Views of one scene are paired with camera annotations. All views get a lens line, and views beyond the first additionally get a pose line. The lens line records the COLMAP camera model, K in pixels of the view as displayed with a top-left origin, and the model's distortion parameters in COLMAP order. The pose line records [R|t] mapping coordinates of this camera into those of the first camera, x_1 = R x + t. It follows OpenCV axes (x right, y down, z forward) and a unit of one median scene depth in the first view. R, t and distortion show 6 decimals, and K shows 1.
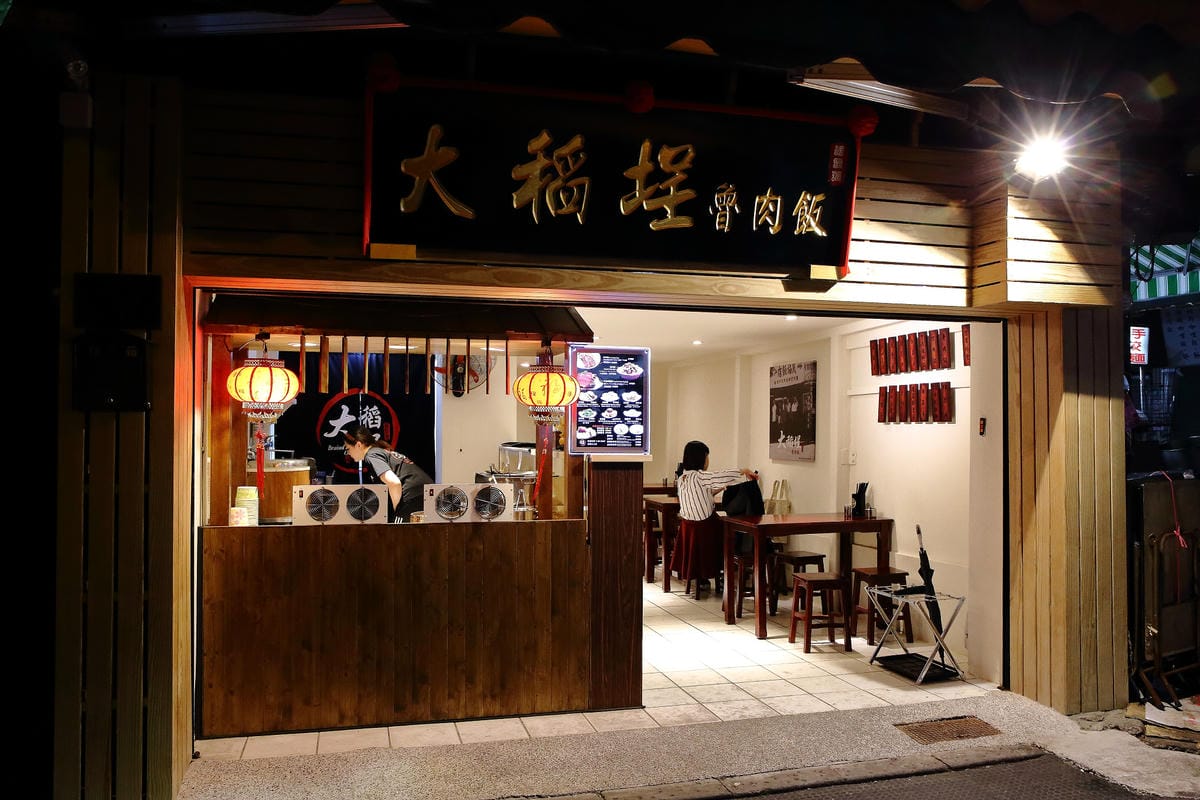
lens RADIAL K [[970.4, 0, 601.3], [0, 970.4, 401.9], [0, 0, 1]] dist [-0.046464, -0.022557]
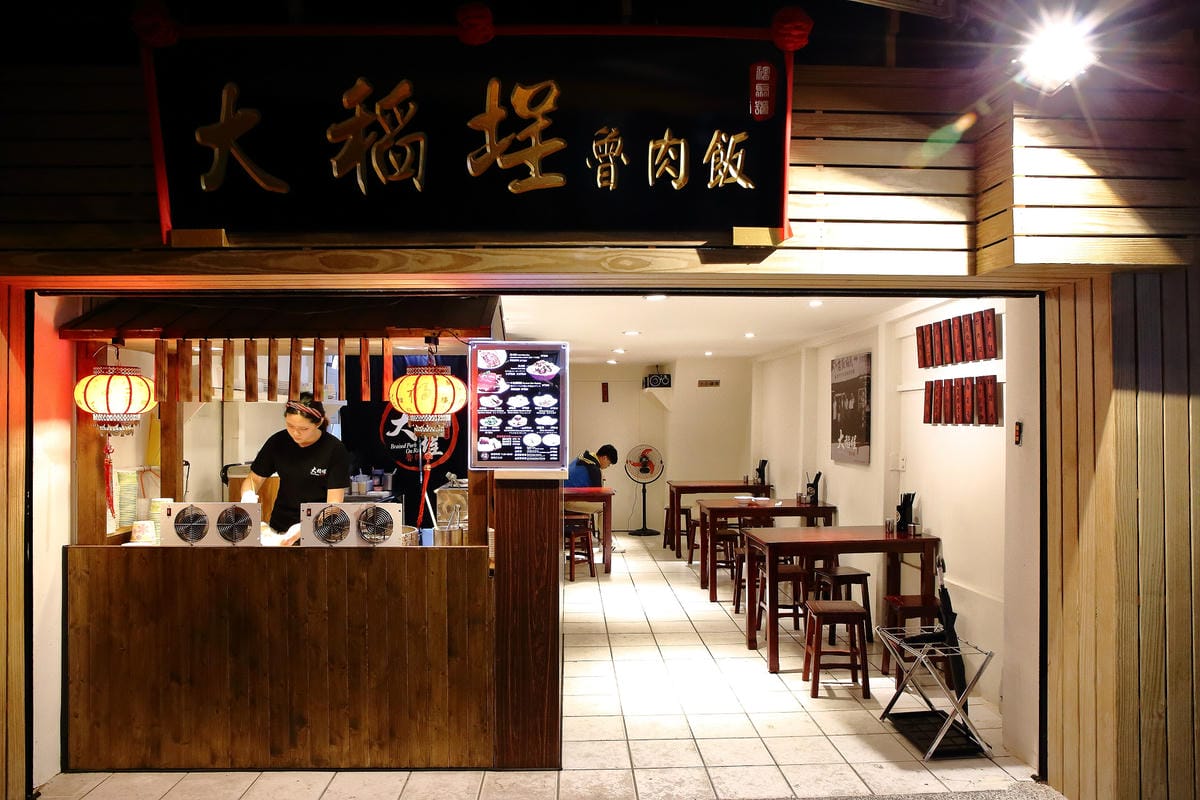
lens RADIAL K [[833.2, 0, 603.7], [0, 833.2, 404.6], [0, 0, 1]] dist [-0.073758, 0.036323]
pose [[0.972186, -0.008532, -0.234055, 0.257444], [0.012061, 0.999834, 0.013650, -0.011724], [0.233900, -0.016094, 0.972127, 0.323729]]
